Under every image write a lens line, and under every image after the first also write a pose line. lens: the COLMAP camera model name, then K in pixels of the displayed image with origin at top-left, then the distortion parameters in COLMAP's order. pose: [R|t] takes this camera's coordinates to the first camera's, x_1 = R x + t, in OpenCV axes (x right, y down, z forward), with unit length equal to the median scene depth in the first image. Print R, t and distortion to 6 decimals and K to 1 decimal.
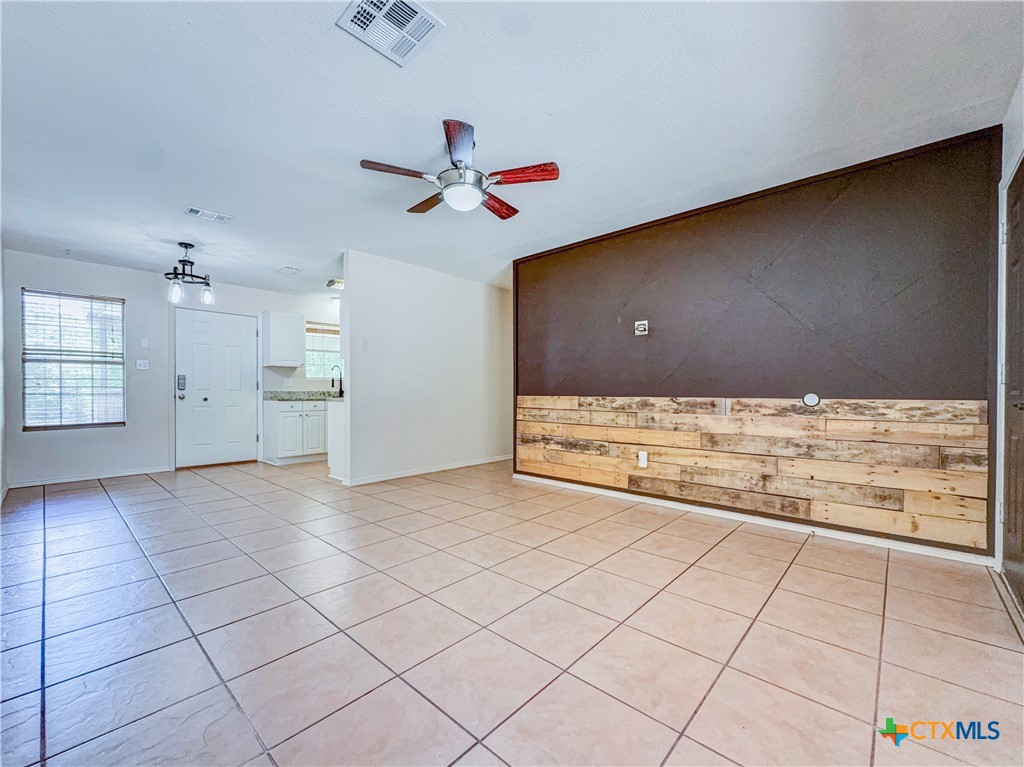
lens RADIAL K [[423.3, 0, 512.7], [0, 423.3, 387.3], [0, 0, 1]] dist [0.002584, 0.000104]
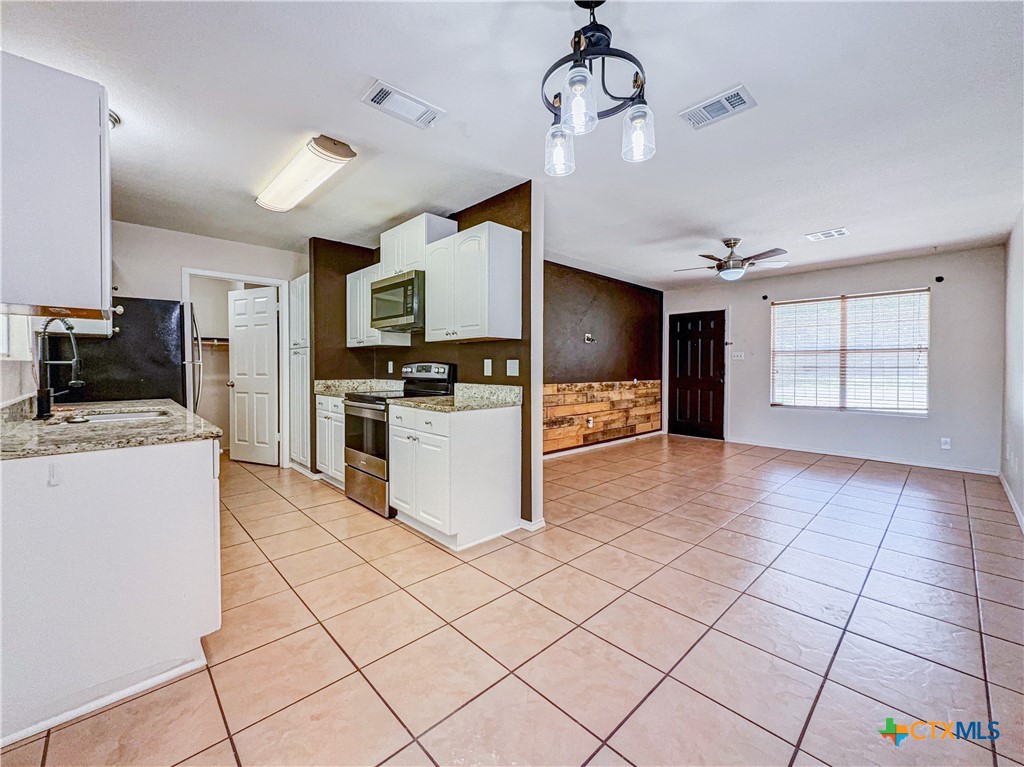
lens RADIAL K [[423.3, 0, 512.2], [0, 423.3, 378.6], [0, 0, 1]] dist [0.002584, 0.000104]
pose [[0.072247, -0.011217, 0.997324, -1.332263], [0.003110, 0.999934, 0.011021, -0.010018], [-0.997382, 0.002305, 0.072277, 1.231453]]
